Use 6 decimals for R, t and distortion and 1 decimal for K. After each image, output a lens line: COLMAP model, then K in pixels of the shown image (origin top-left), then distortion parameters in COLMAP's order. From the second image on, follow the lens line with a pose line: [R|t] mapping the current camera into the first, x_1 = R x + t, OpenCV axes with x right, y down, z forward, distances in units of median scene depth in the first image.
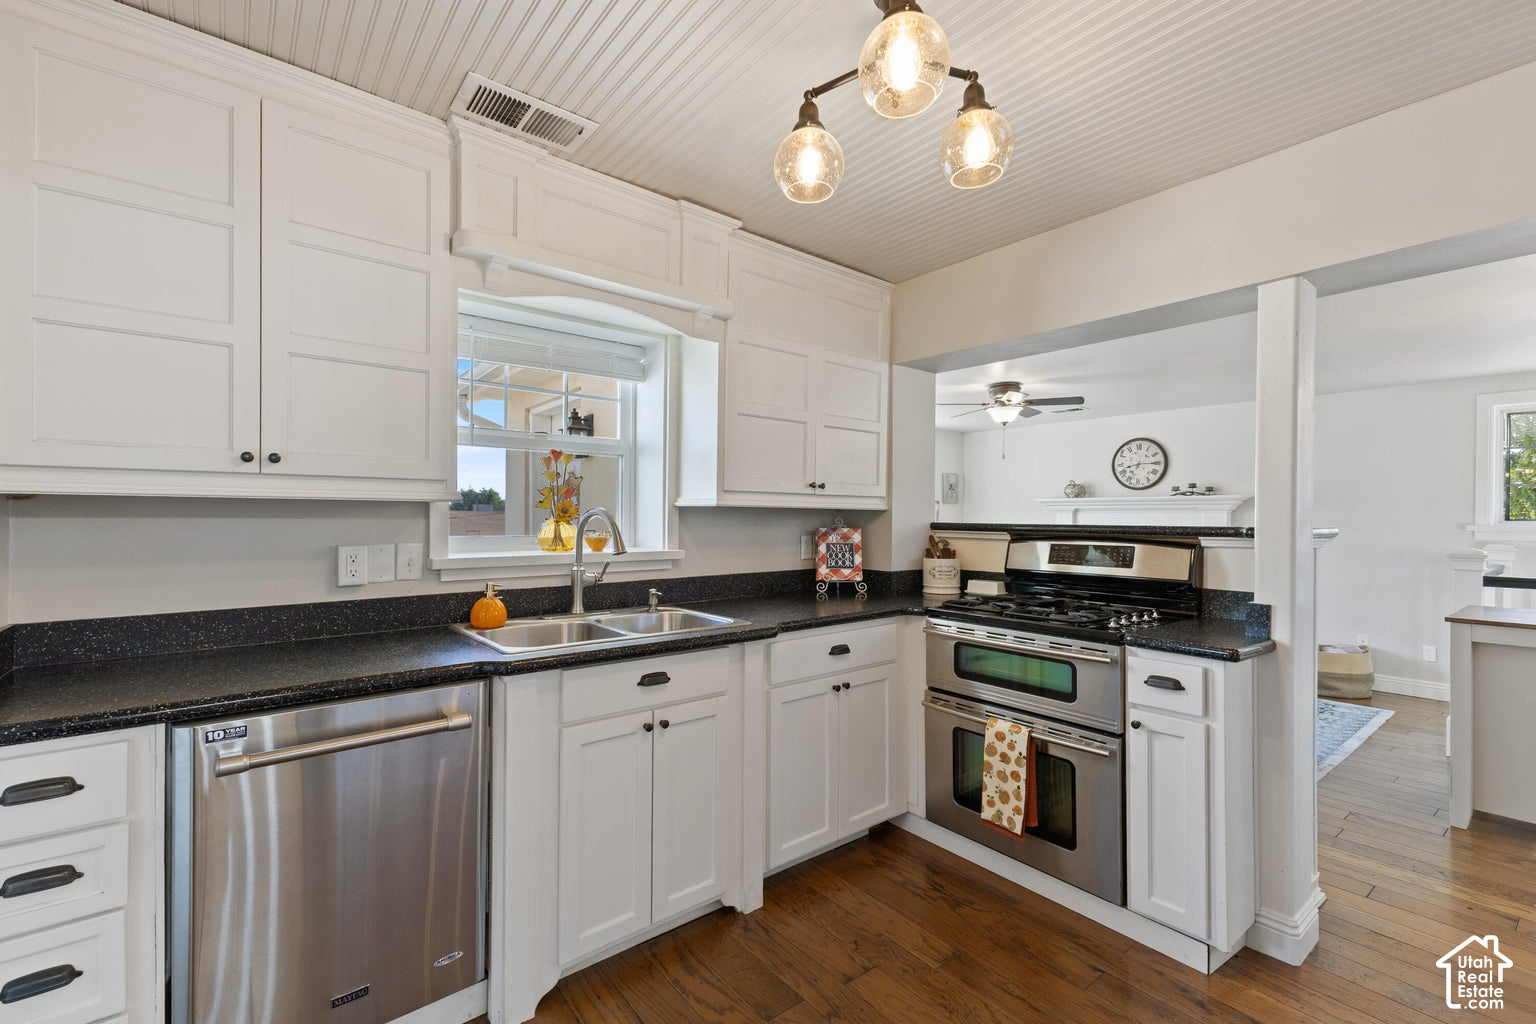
lens RADIAL K [[684.4, 0, 753.8], [0, 684.4, 517.1], [0, 0, 1]] dist [0.010615, -0.001826]
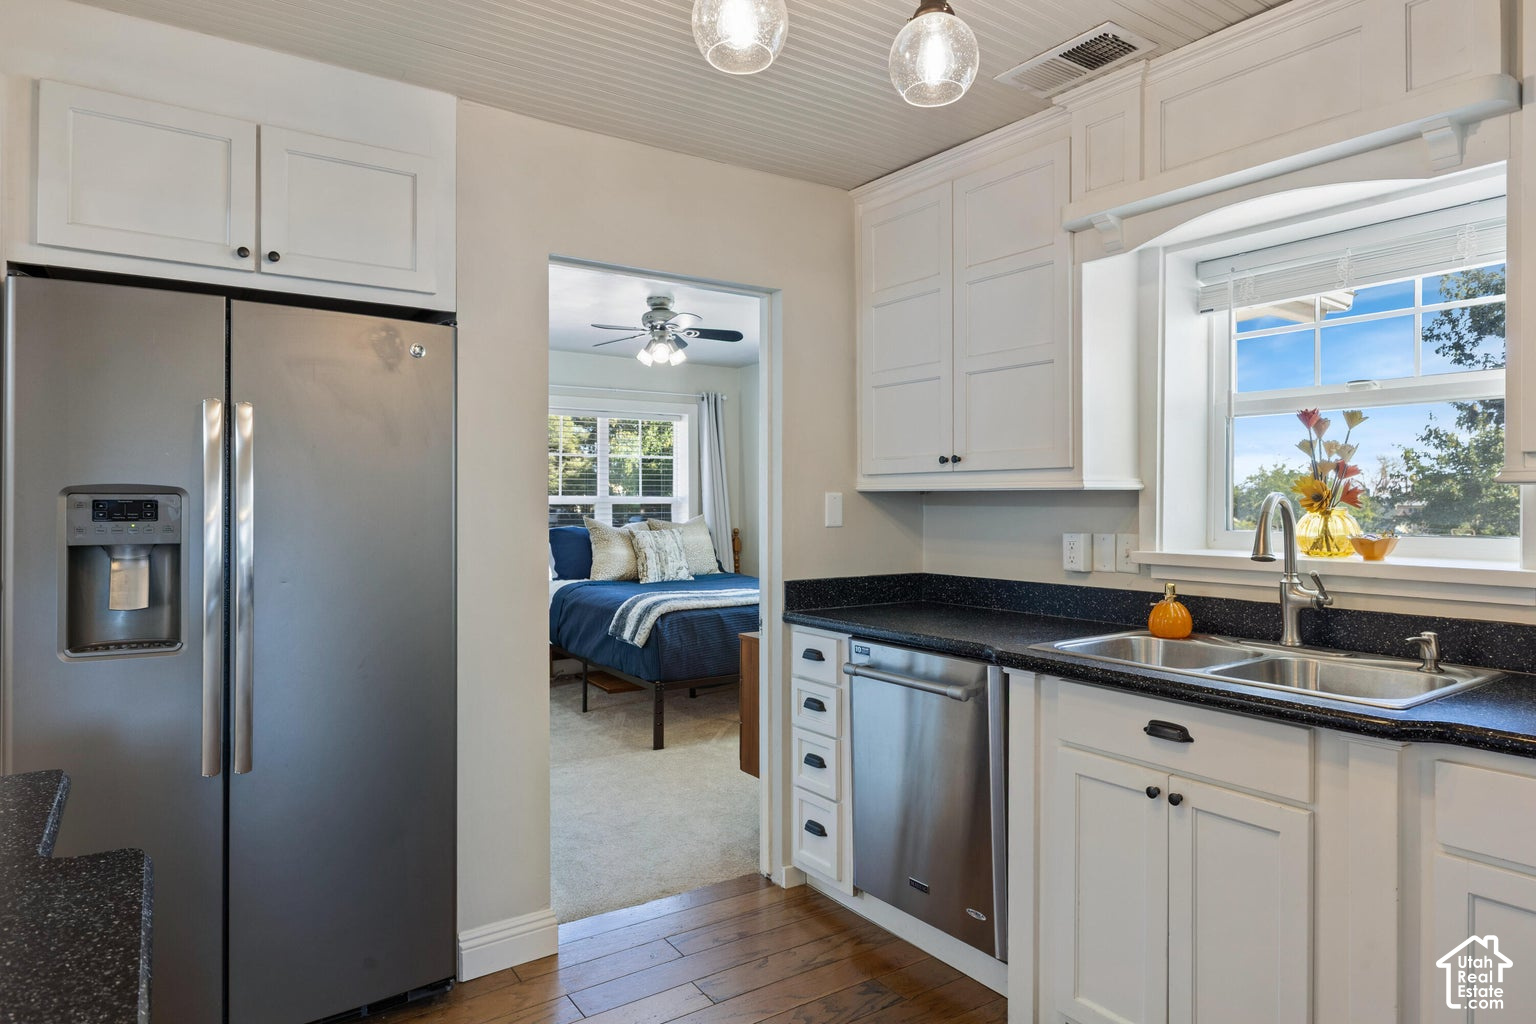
lens RADIAL K [[896.5, 0, 767.9], [0, 896.5, 504.8], [0, 0, 1]] dist [-0.017280, -0.000878]
pose [[-0.085436, -0.004806, -0.996332, 0.743822], [-0.006374, 0.999971, -0.004277, 0.006515], [0.996323, 0.005985, -0.085464, 0.601060]]
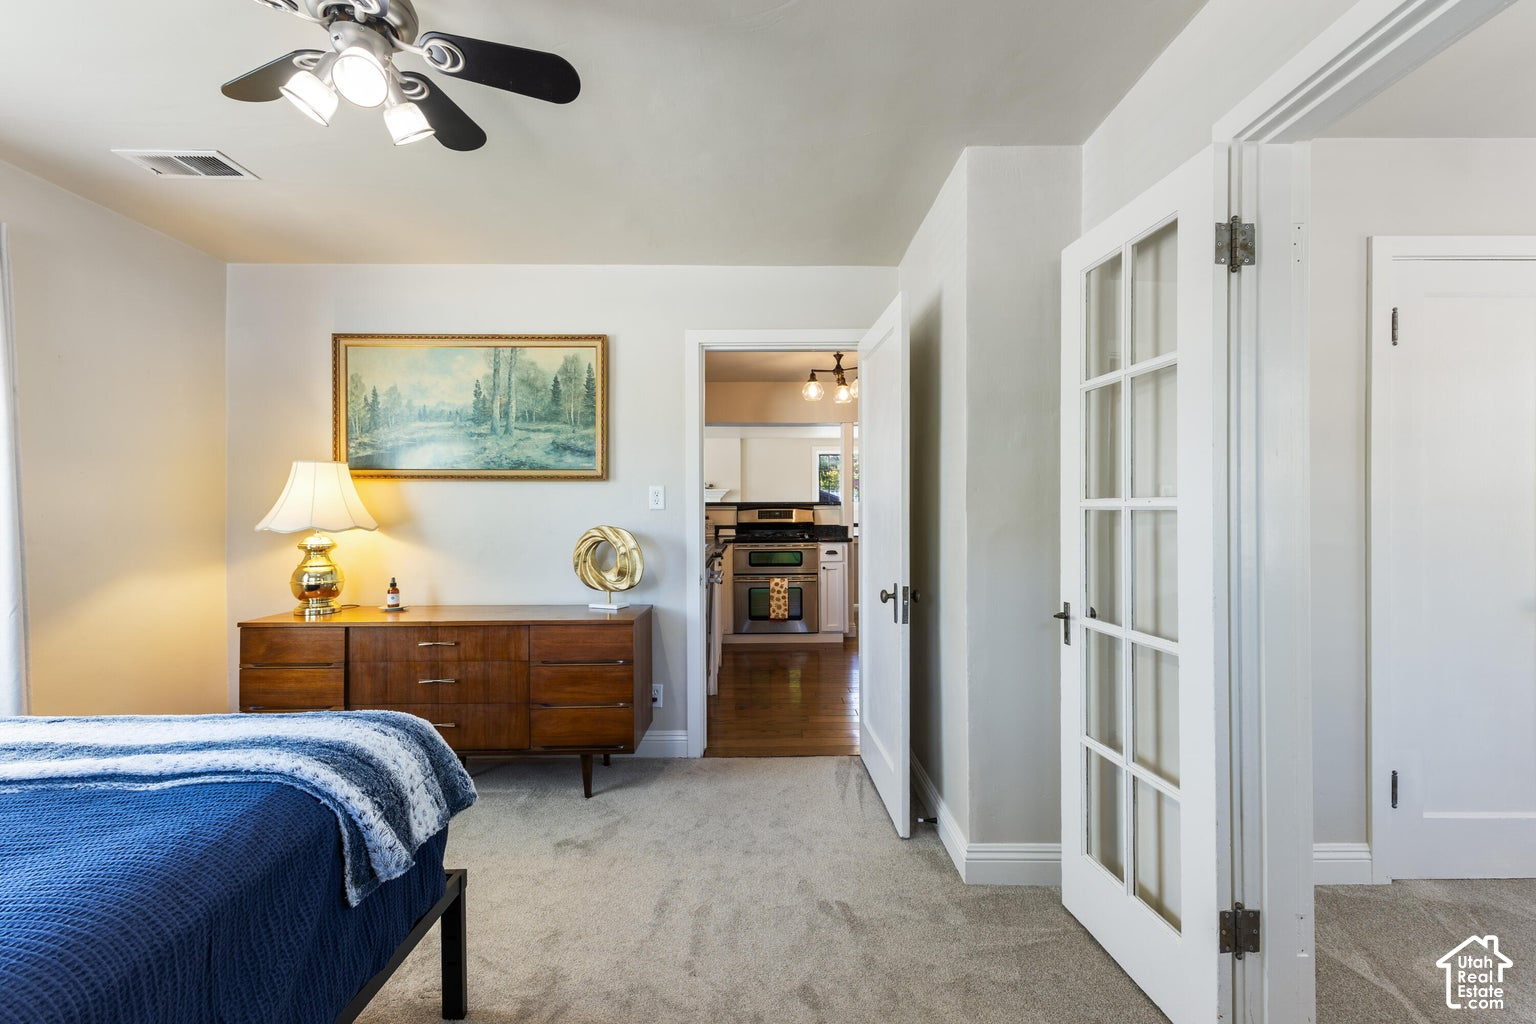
lens RADIAL K [[684.4, 0, 753.4], [0, 684.4, 510.2], [0, 0, 1]] dist [0.010615, -0.001826]
pose [[0.622192, -0.017007, 0.782680, -1.710389], [0.013831, 0.999847, 0.010730, 0.015421], [-0.782742, 0.004149, 0.622332, -0.527693]]
